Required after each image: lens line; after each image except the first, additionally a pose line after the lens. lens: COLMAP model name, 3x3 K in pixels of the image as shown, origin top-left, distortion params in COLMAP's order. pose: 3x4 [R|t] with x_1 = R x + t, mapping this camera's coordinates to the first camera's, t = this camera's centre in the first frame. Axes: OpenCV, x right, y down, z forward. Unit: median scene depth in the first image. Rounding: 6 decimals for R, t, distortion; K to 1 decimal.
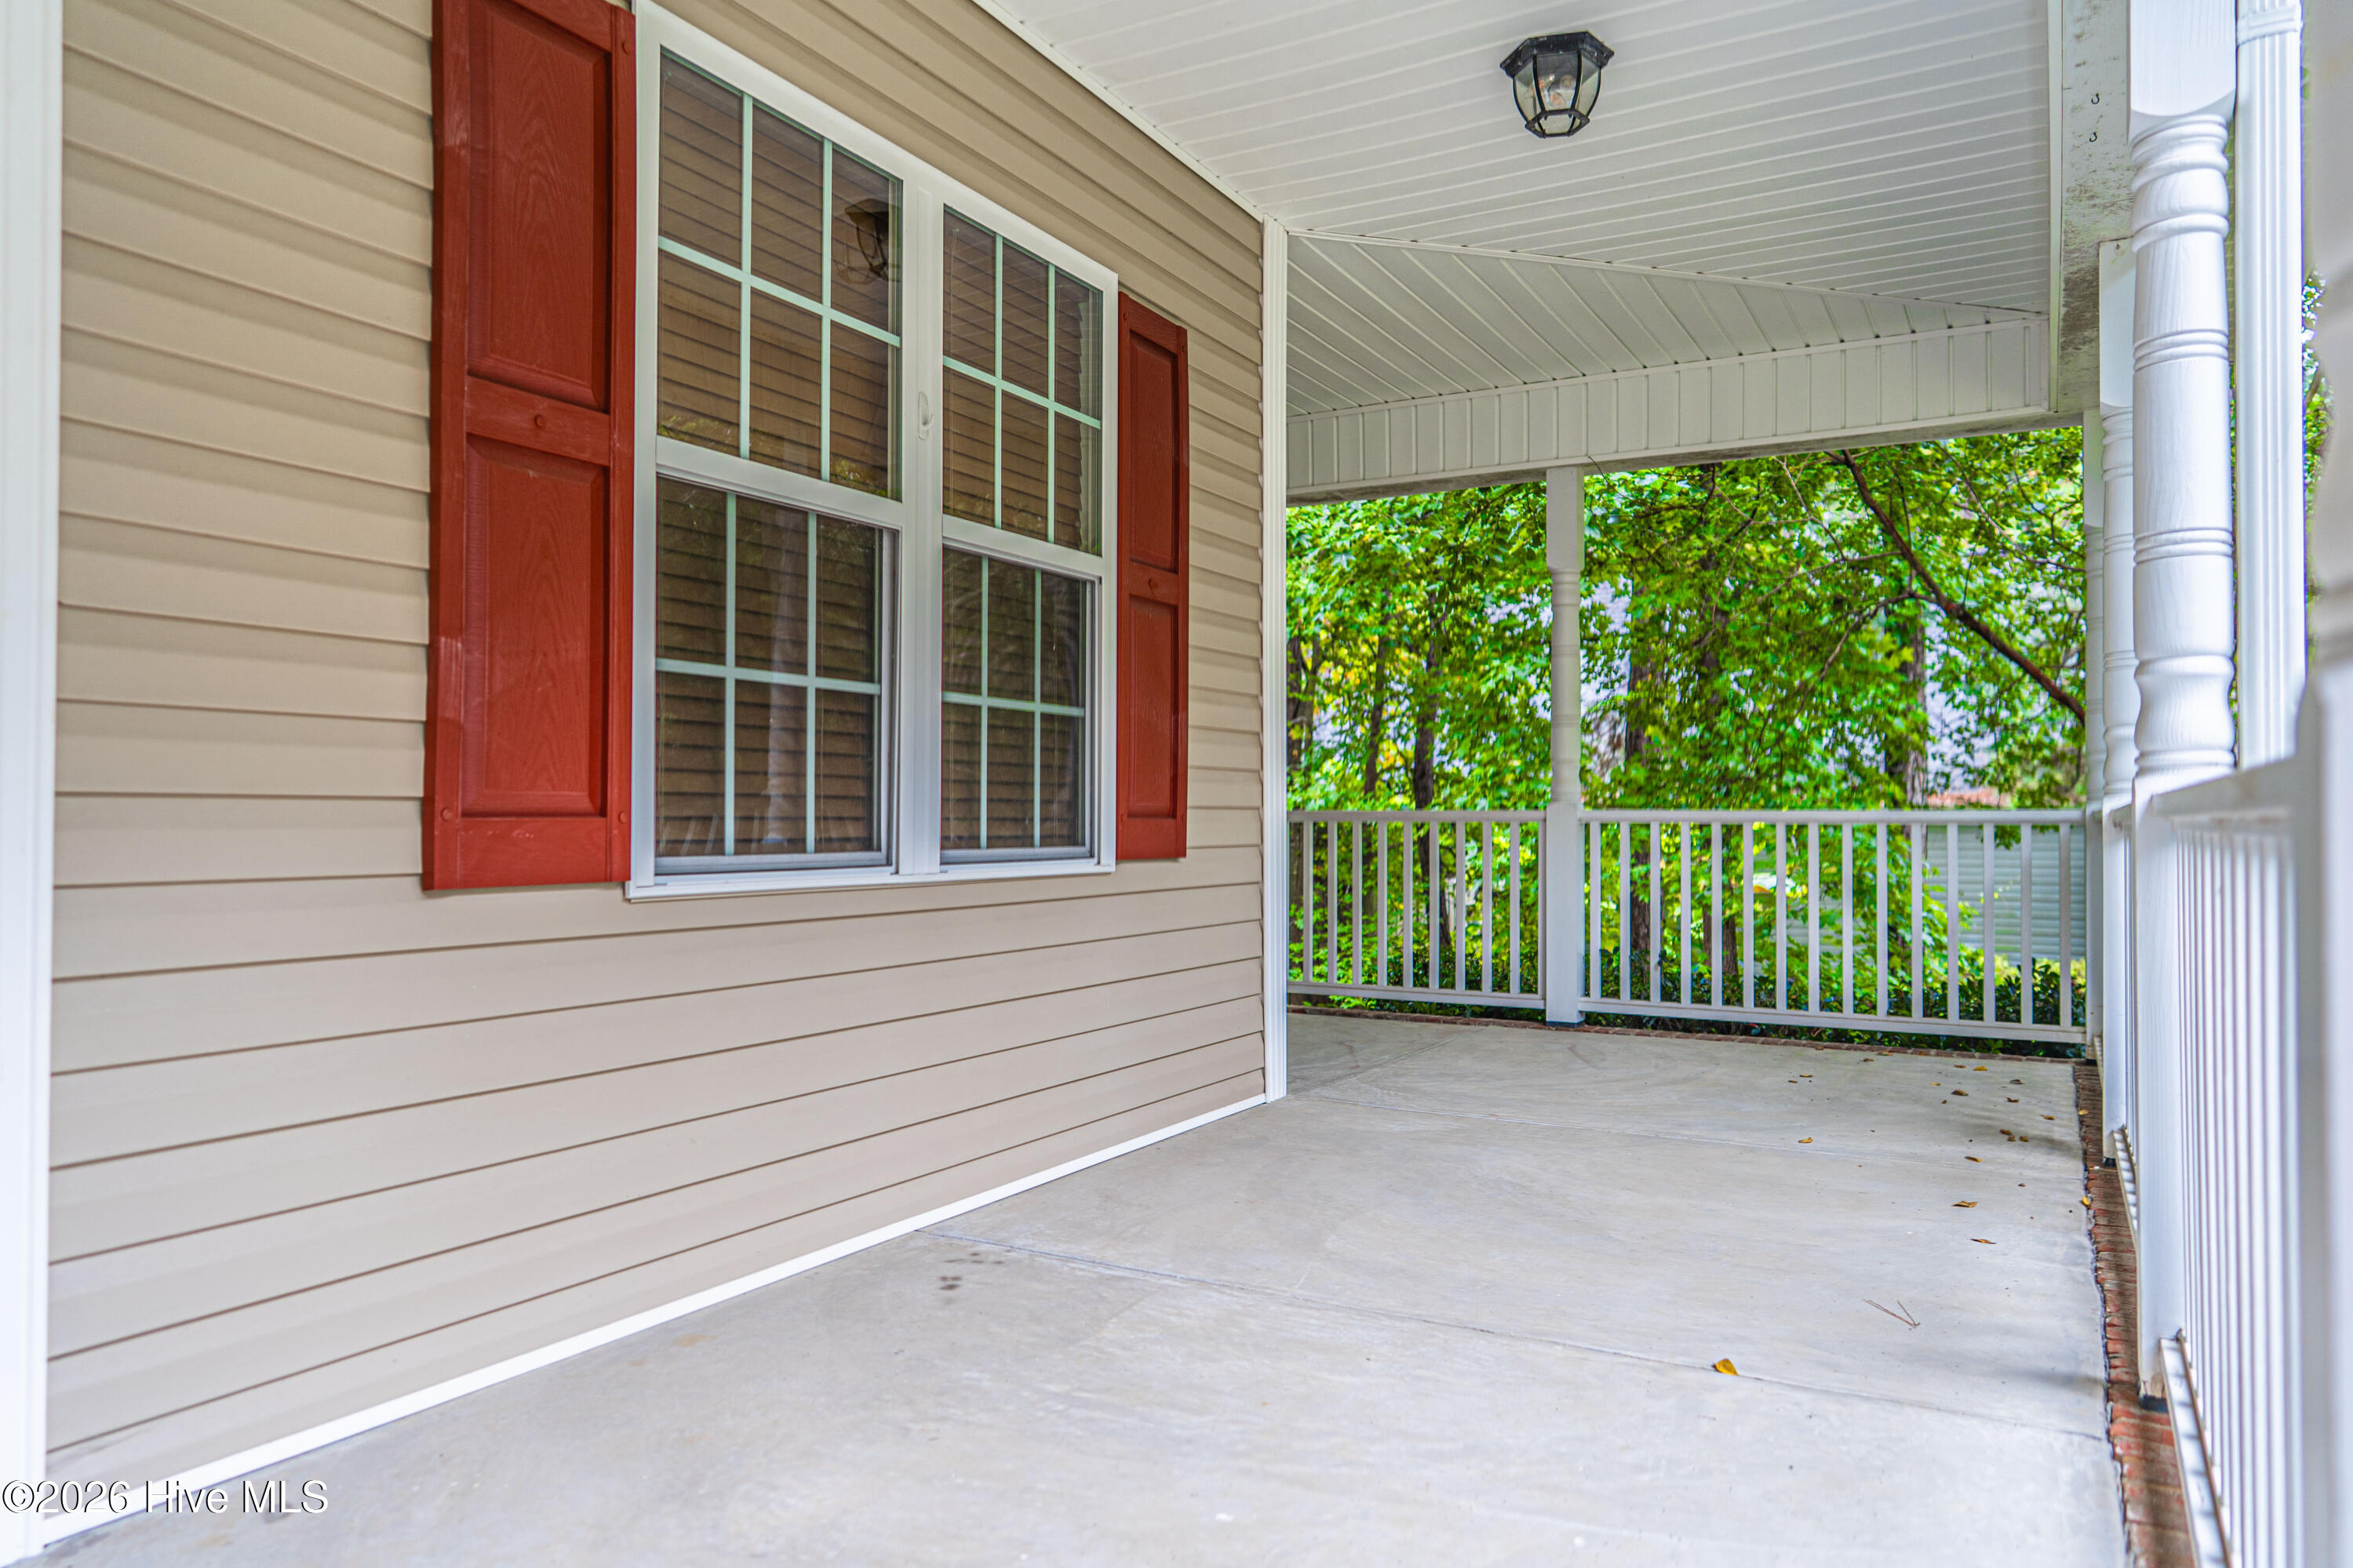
lens RADIAL K [[1593.8, 0, 1162.6], [0, 1593.8, 791.2], [0, 0, 1]] dist [0.010042, -0.000270]
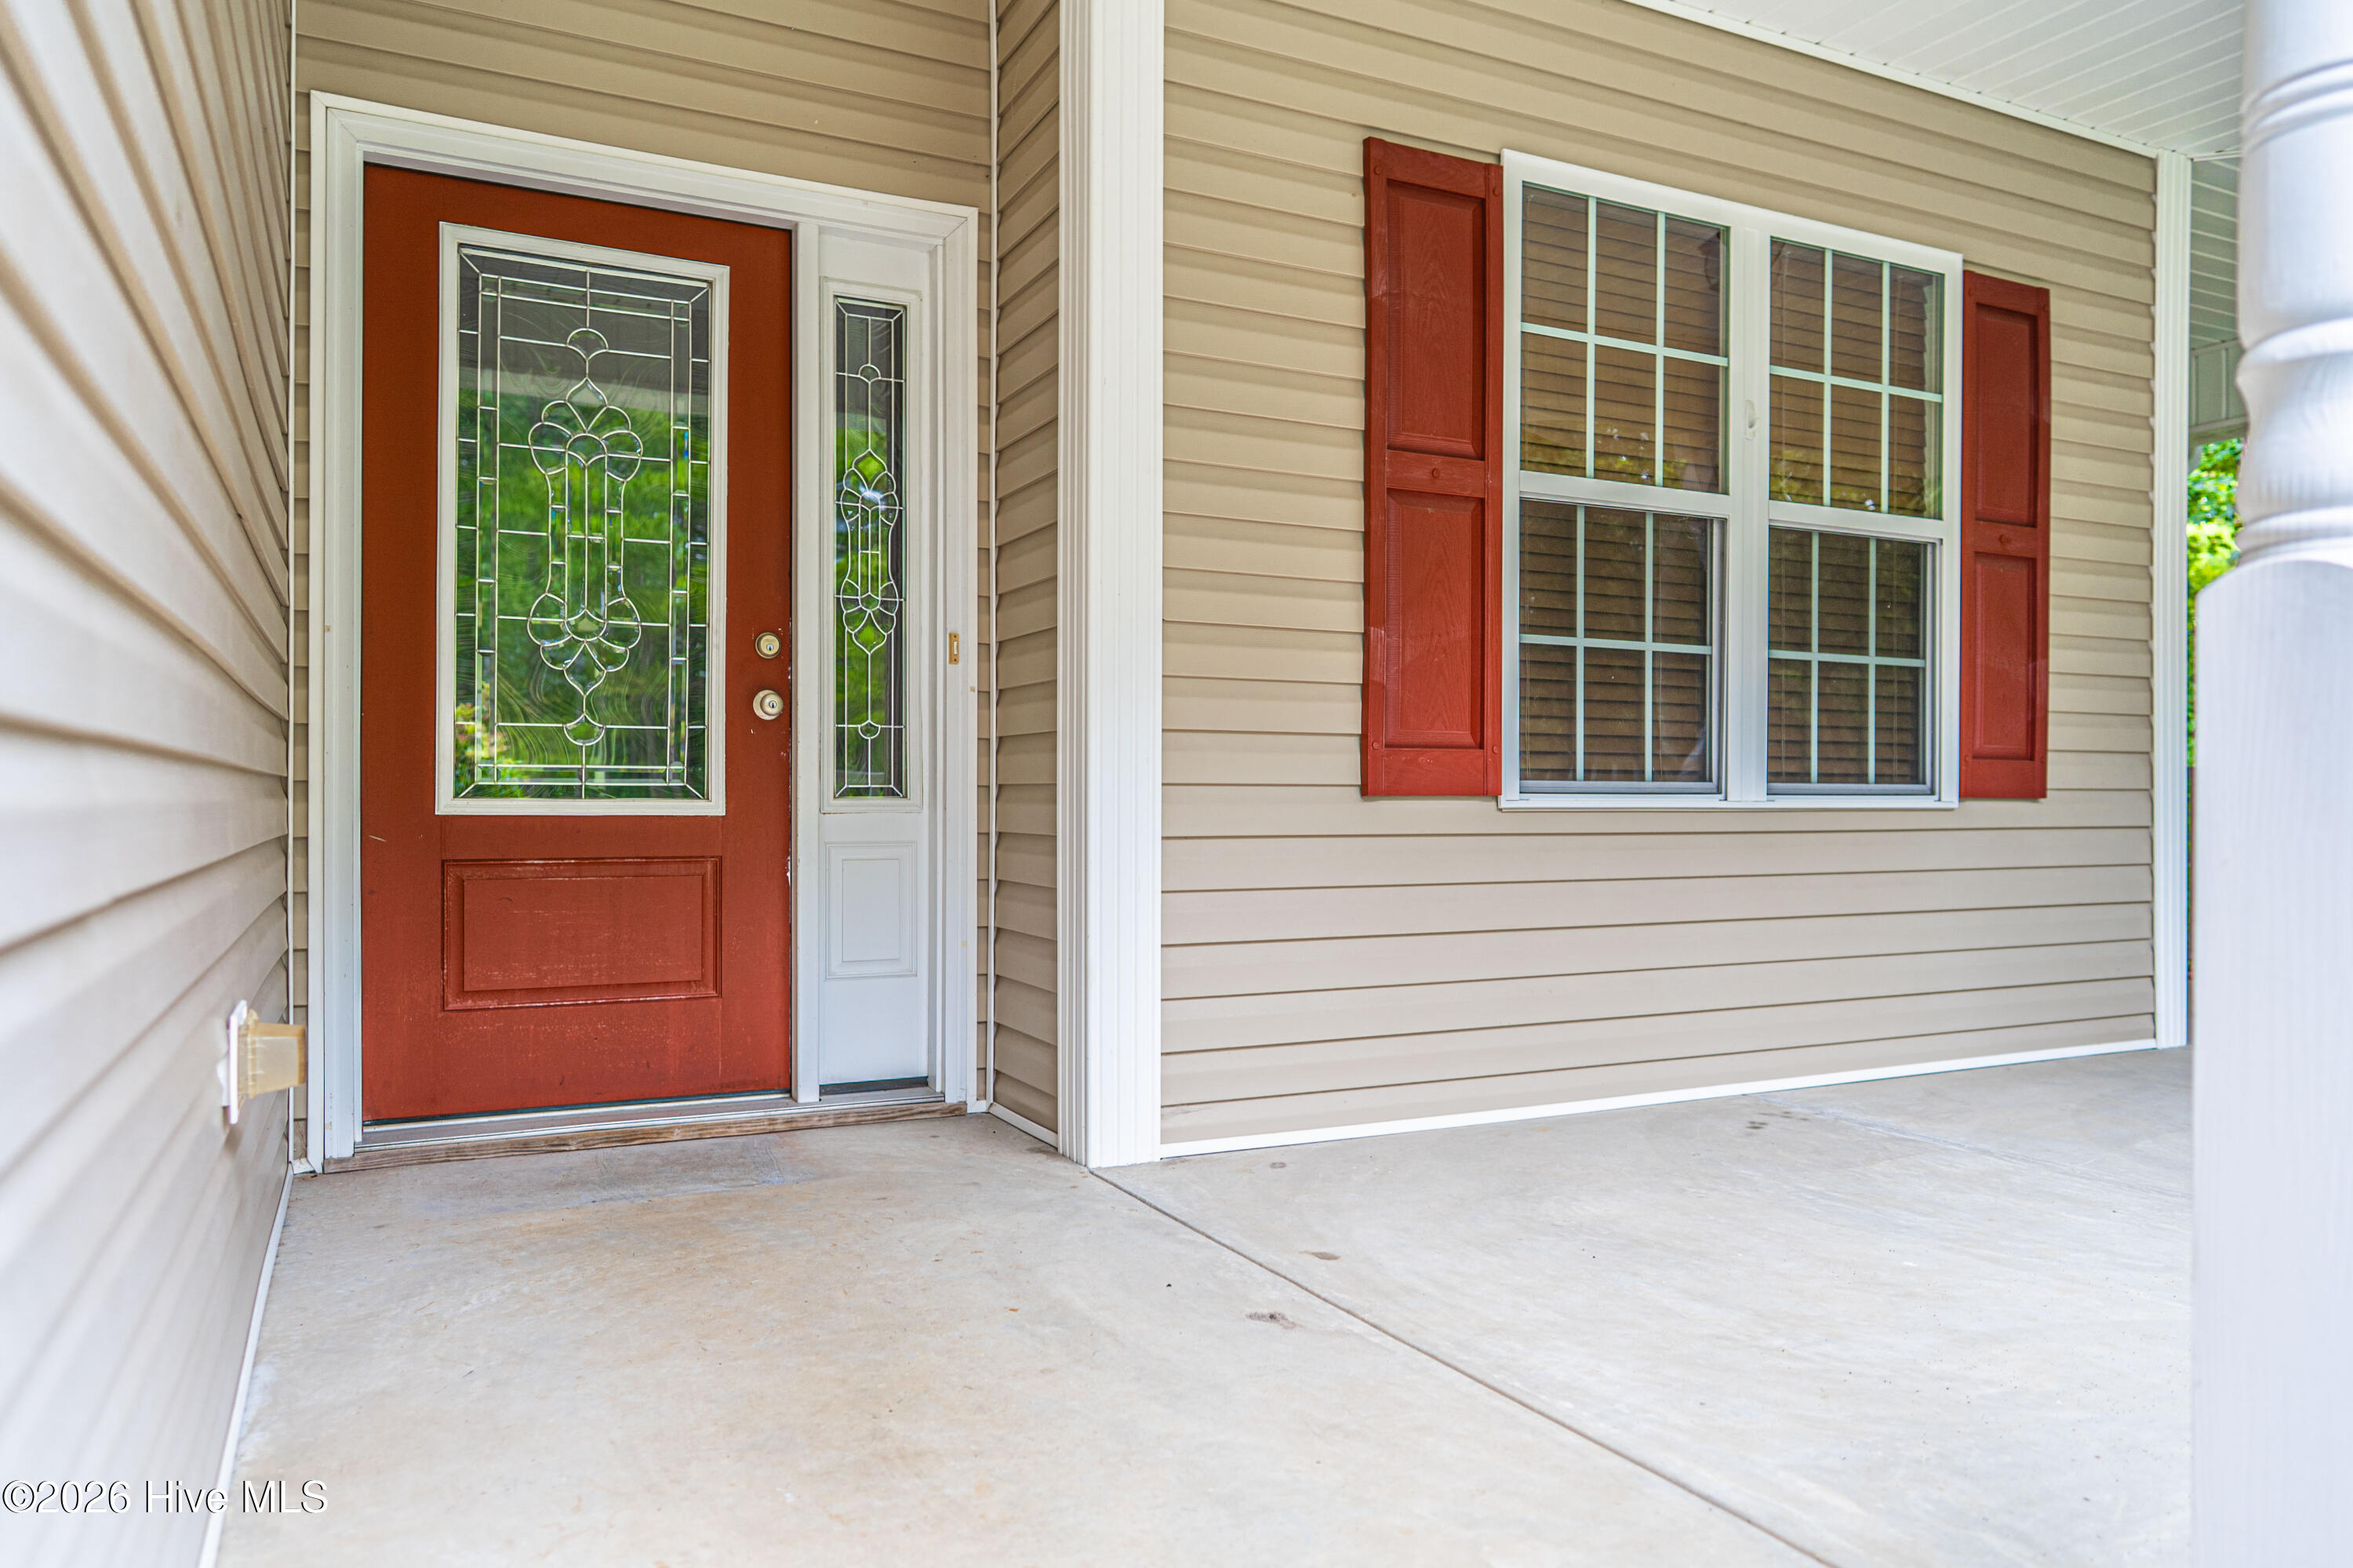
lens RADIAL K [[1594.1, 0, 1162.6], [0, 1594.1, 791.2], [0, 0, 1]] dist [0.010042, -0.000270]
pose [[0.830275, -0.003030, -0.557345, 0.189164], [0.008889, 0.999930, 0.007805, 0.037864], [0.557282, -0.011434, 0.830244, -0.305206]]
